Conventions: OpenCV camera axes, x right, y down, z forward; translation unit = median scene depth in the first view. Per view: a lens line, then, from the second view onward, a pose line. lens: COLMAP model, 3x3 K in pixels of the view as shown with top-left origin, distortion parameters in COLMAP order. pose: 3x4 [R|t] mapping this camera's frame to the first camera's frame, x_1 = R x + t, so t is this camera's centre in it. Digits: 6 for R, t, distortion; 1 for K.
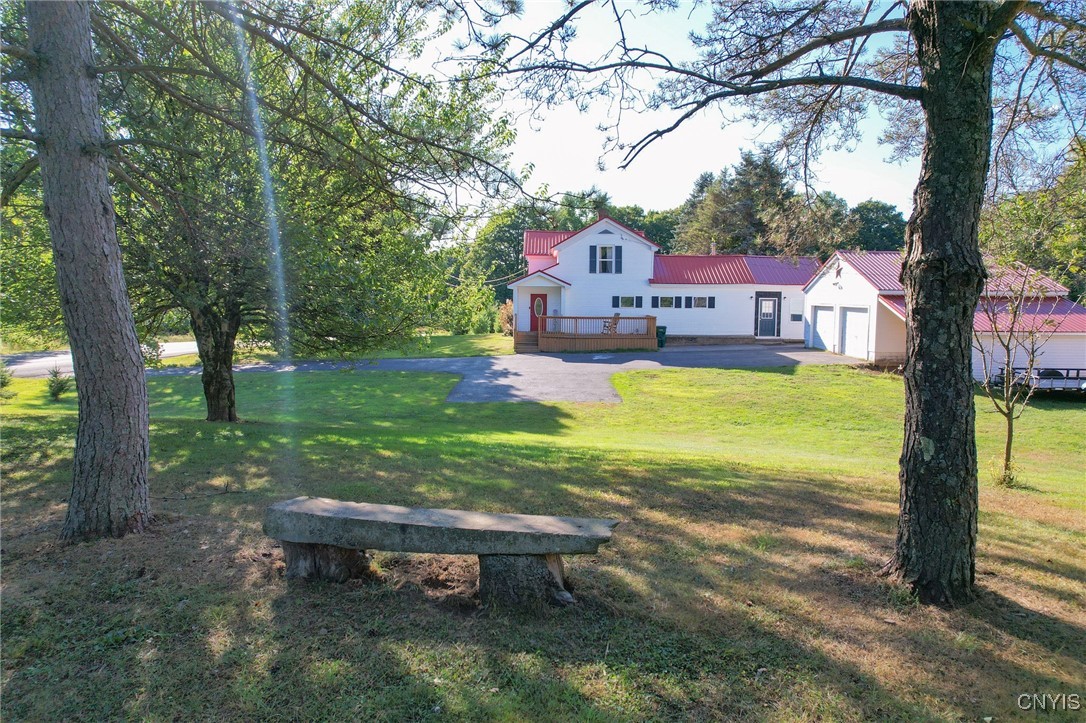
lens RADIAL K [[691.3, 0, 547.4], [0, 691.3, 359.3], [0, 0, 1]] dist [-0.061708, 0.050027]
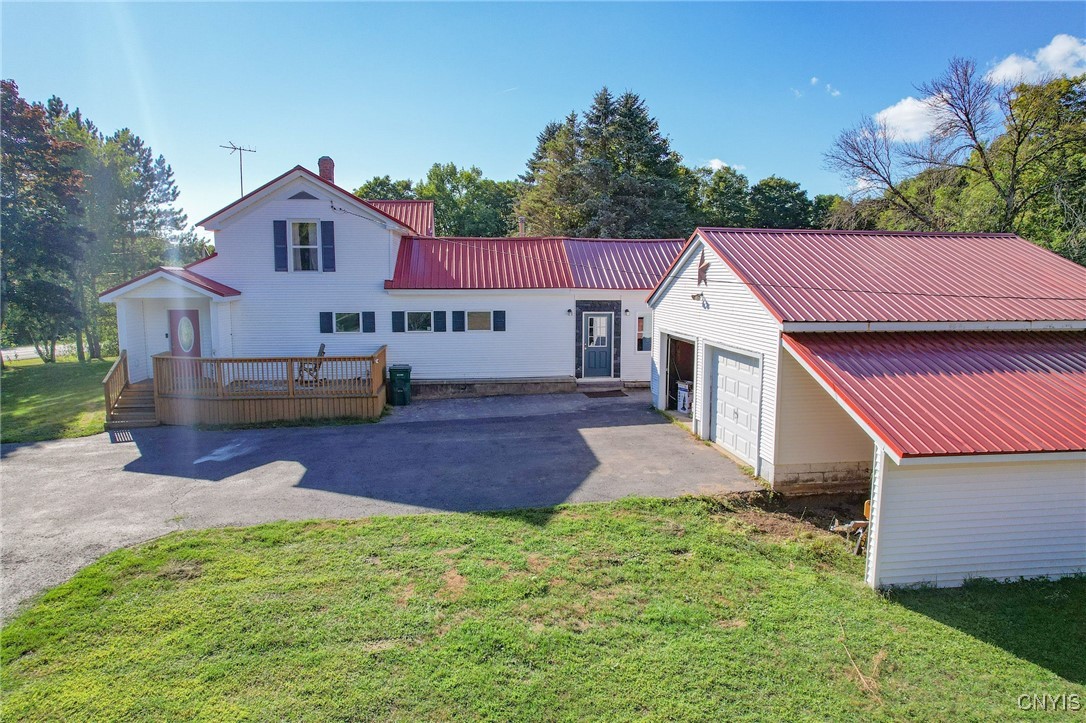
lens RADIAL K [[691.3, 0, 541.5], [0, 691.3, 366.6], [0, 0, 1]] dist [-0.061708, 0.050027]
pose [[0.993294, -0.018775, 0.114079, 0.207806], [0.014668, 0.999217, 0.036741, -0.065607], [-0.114679, -0.034821, 0.992792, 0.429015]]
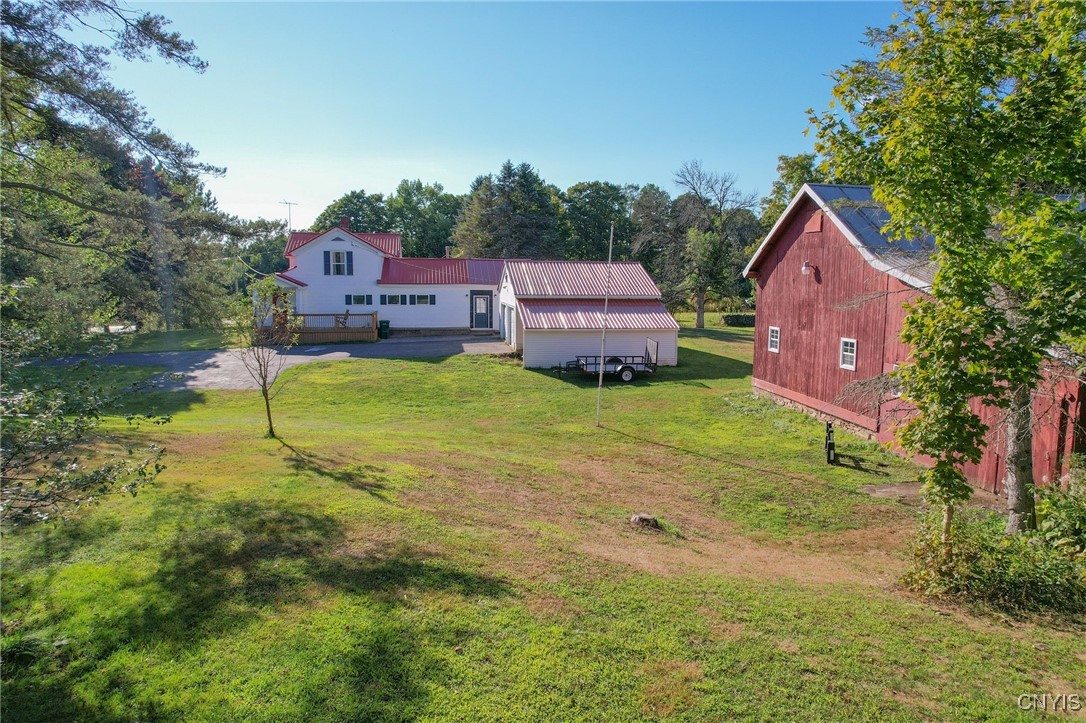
lens RADIAL K [[691.3, 0, 539.8], [0, 691.3, 357.9], [0, 0, 1]] dist [-0.061708, 0.050027]
pose [[0.987629, -0.015985, 0.155993, 0.234907], [0.011810, 0.999548, 0.027654, -0.013908], [-0.156364, -0.025470, 0.987371, -0.193997]]
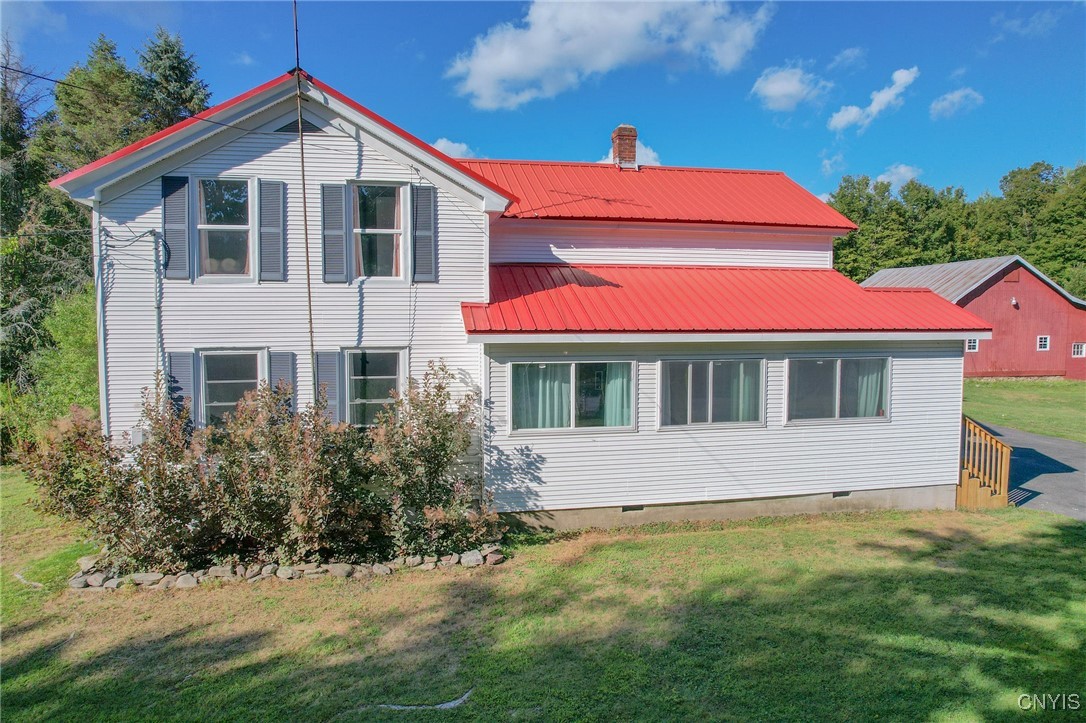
lens RADIAL K [[691.3, 0, 537.4], [0, 691.3, 364.6], [0, 0, 1]] dist [-0.061708, 0.050027]
pose [[-0.189815, -0.073355, 0.979076, -0.328945], [0.093637, 0.991307, 0.092426, -0.136153], [-0.977344, 0.109222, -0.181297, 1.228288]]
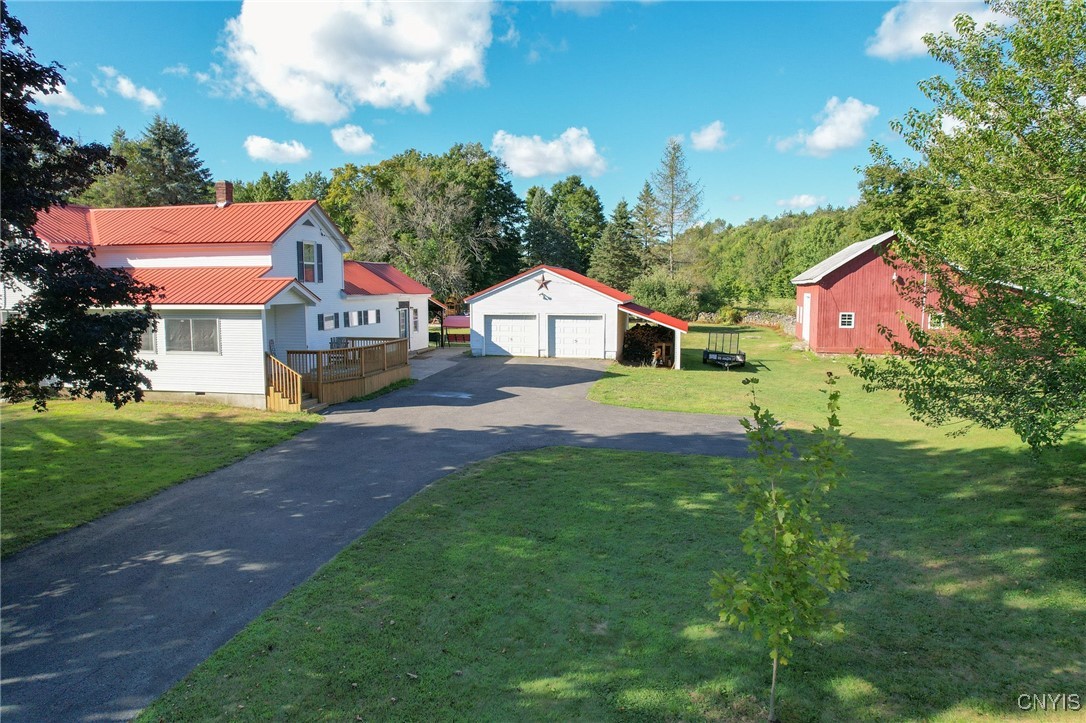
lens RADIAL K [[691.3, 0, 539.3], [0, 691.3, 357.2], [0, 0, 1]] dist [-0.061708, 0.050027]
pose [[0.215914, -0.104671, 0.970786, -0.549333], [0.093112, 0.991914, 0.086240, -0.087395], [-0.971963, 0.071771, 0.223914, 0.623045]]
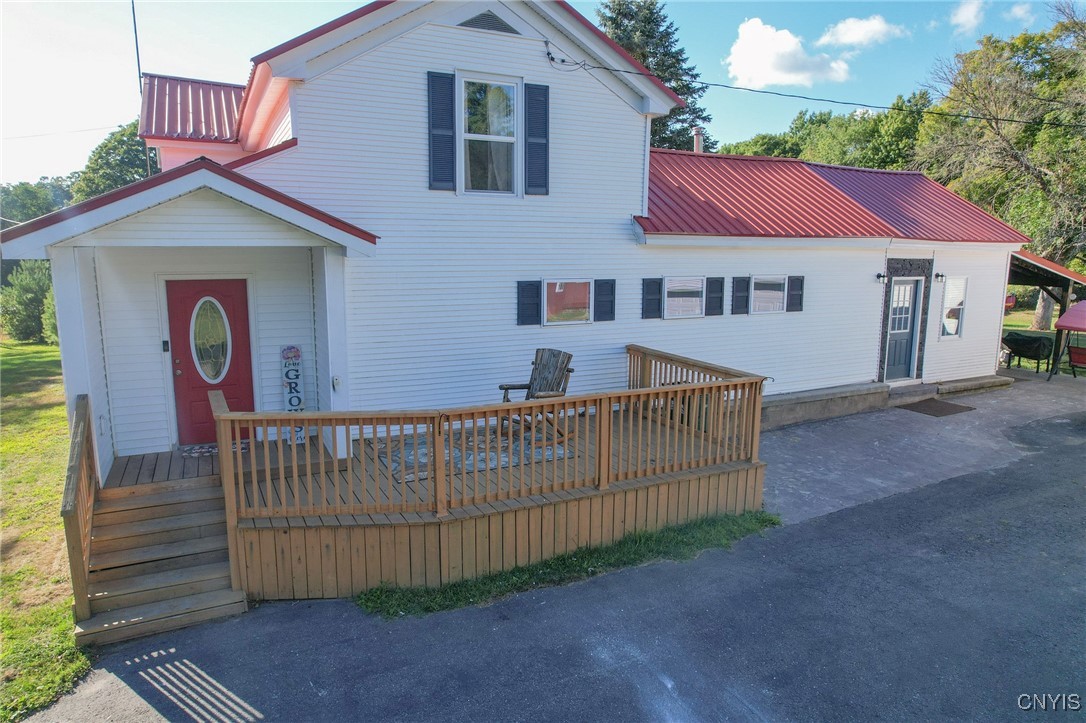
lens RADIAL K [[691.3, 0, 543.8], [0, 691.3, 361.9], [0, 0, 1]] dist [-0.061708, 0.050027]
pose [[0.901215, -0.072214, 0.427313, -0.010520], [0.037166, 0.995265, 0.089812, -0.084381], [-0.431775, -0.065058, 0.899632, 0.759353]]
